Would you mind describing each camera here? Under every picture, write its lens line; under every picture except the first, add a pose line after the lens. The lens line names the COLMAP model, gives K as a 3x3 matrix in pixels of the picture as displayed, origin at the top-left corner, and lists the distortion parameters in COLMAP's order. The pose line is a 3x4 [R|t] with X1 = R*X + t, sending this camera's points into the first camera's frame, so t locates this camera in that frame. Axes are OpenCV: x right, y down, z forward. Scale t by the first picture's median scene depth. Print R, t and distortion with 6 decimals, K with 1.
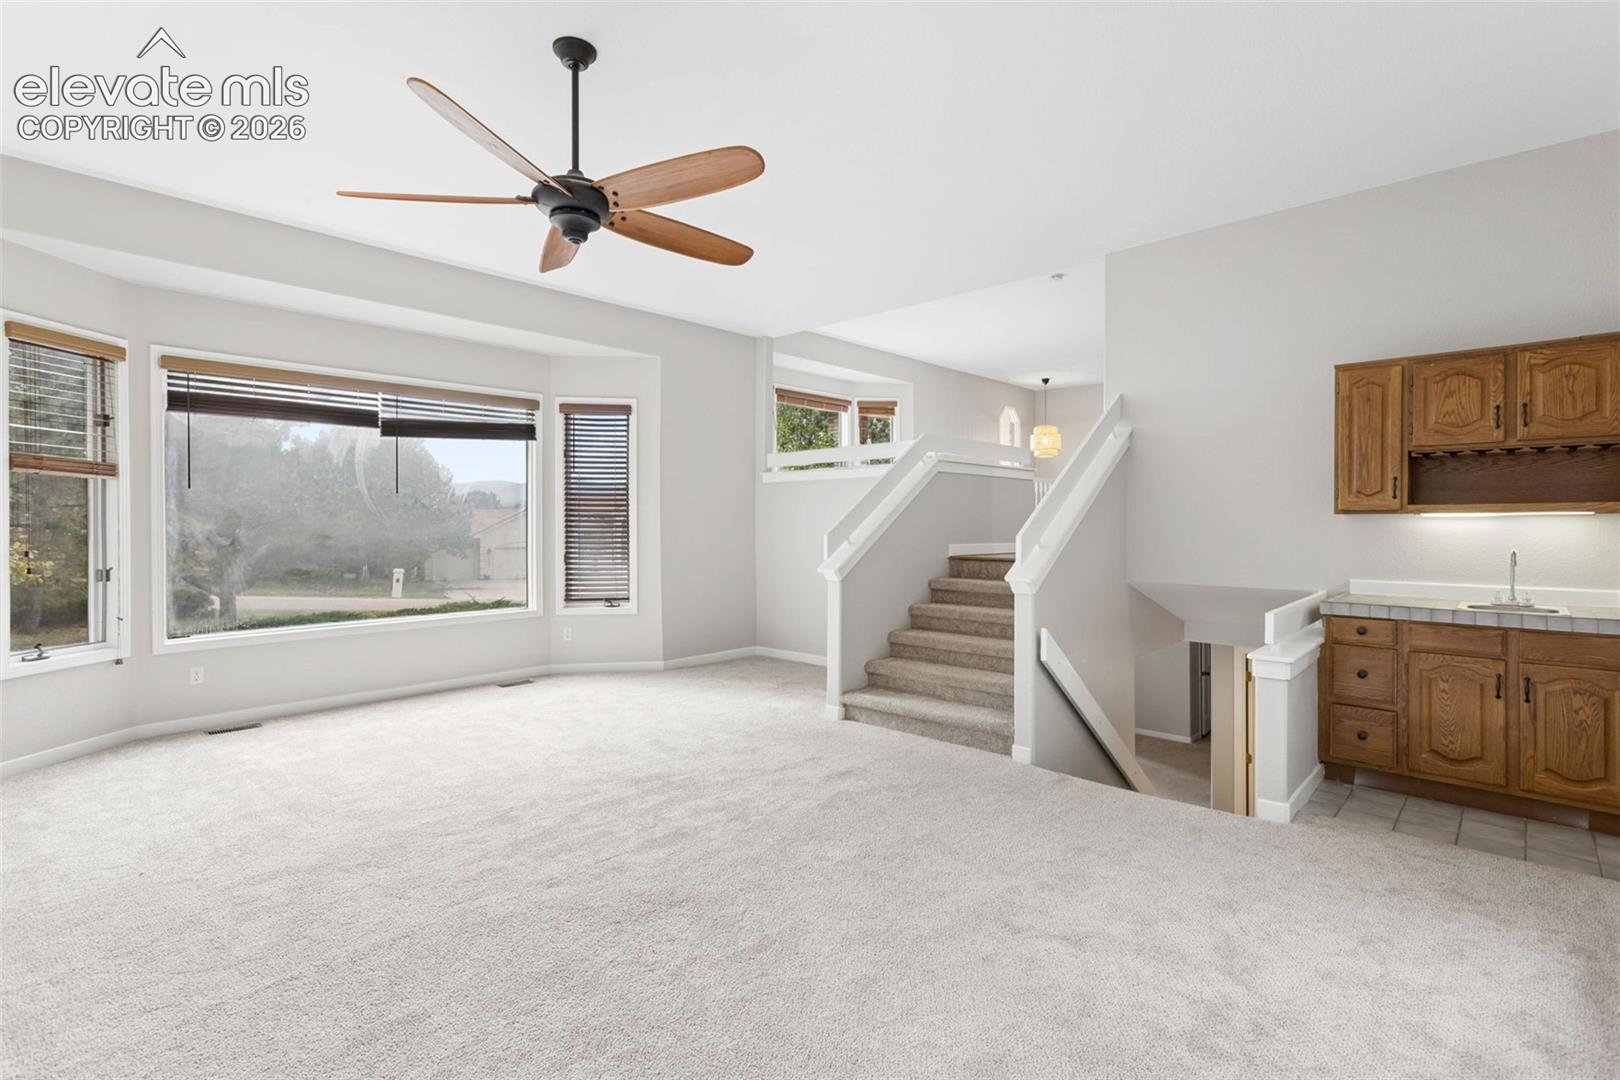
lens RADIAL K [[758.3, 0, 808.8], [0, 758.3, 531.3], [0, 0, 1]] dist [0.002393, 0.001047]
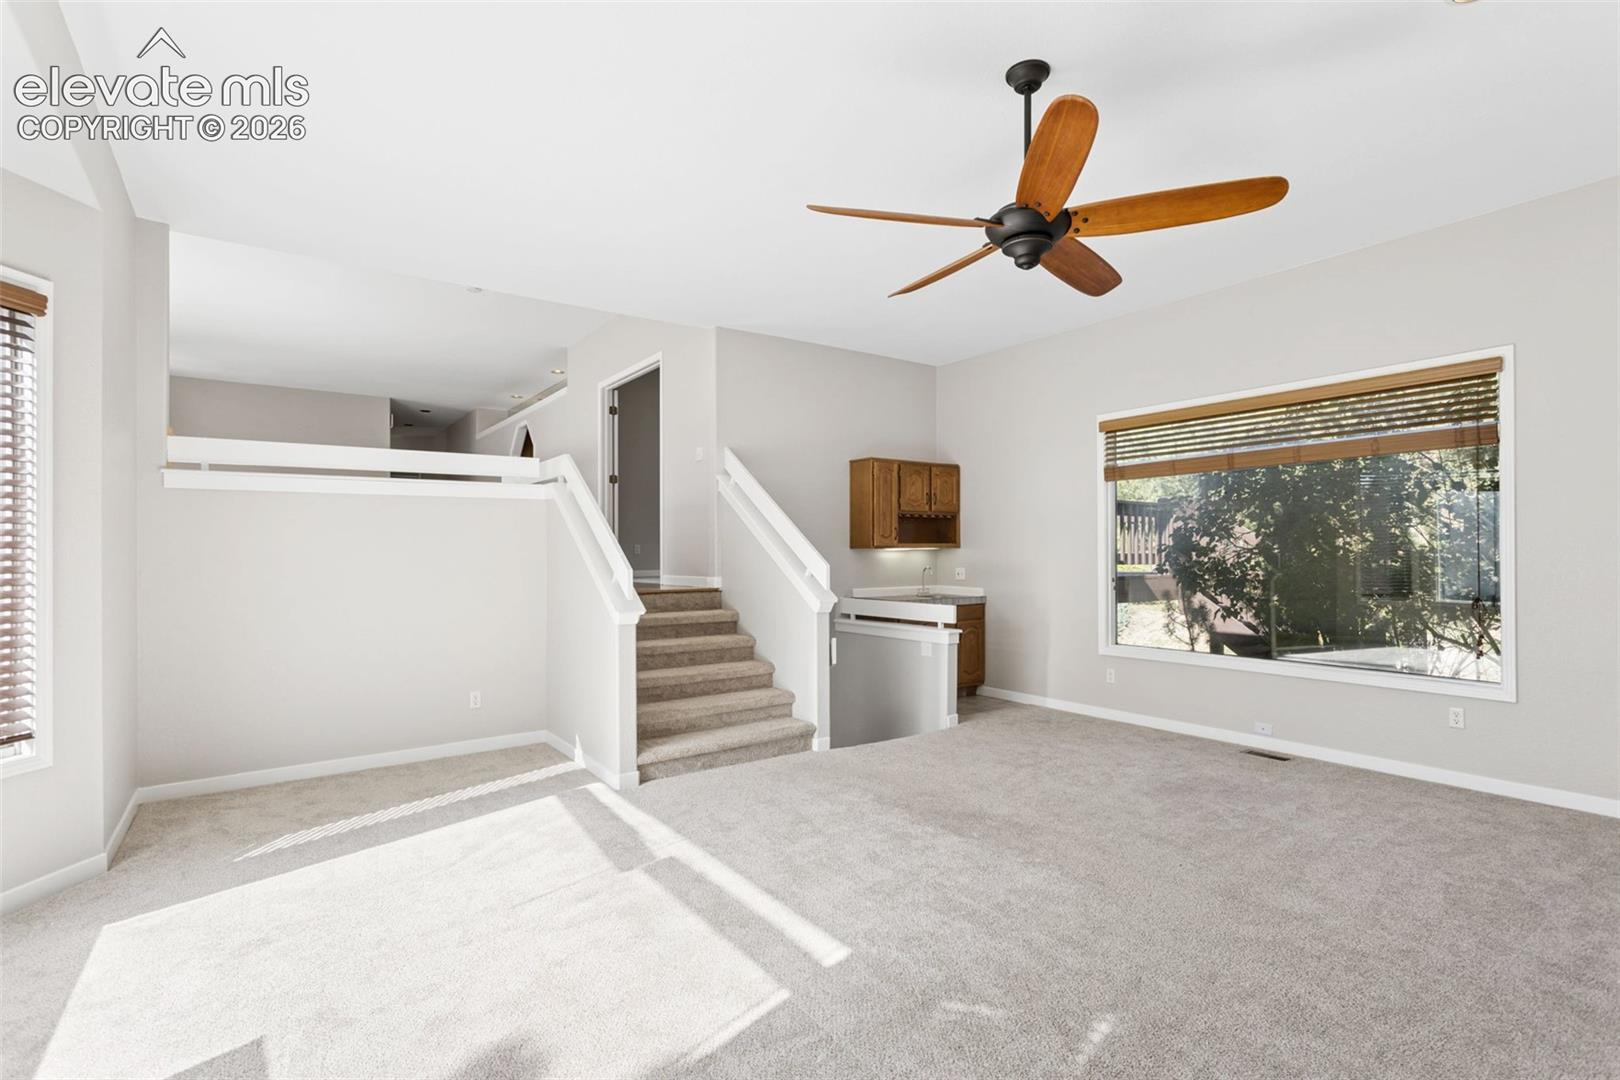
lens RADIAL K [[784.5, 0, 822.2], [0, 784.5, 557.3], [0, 0, 1]] dist [0.002496, 0.000447]
pose [[0.197455, -0.009735, 0.980264, -0.995697], [0.018364, 0.999812, 0.006230, -0.015522], [-0.980140, 0.016771, 0.197597, 0.775288]]
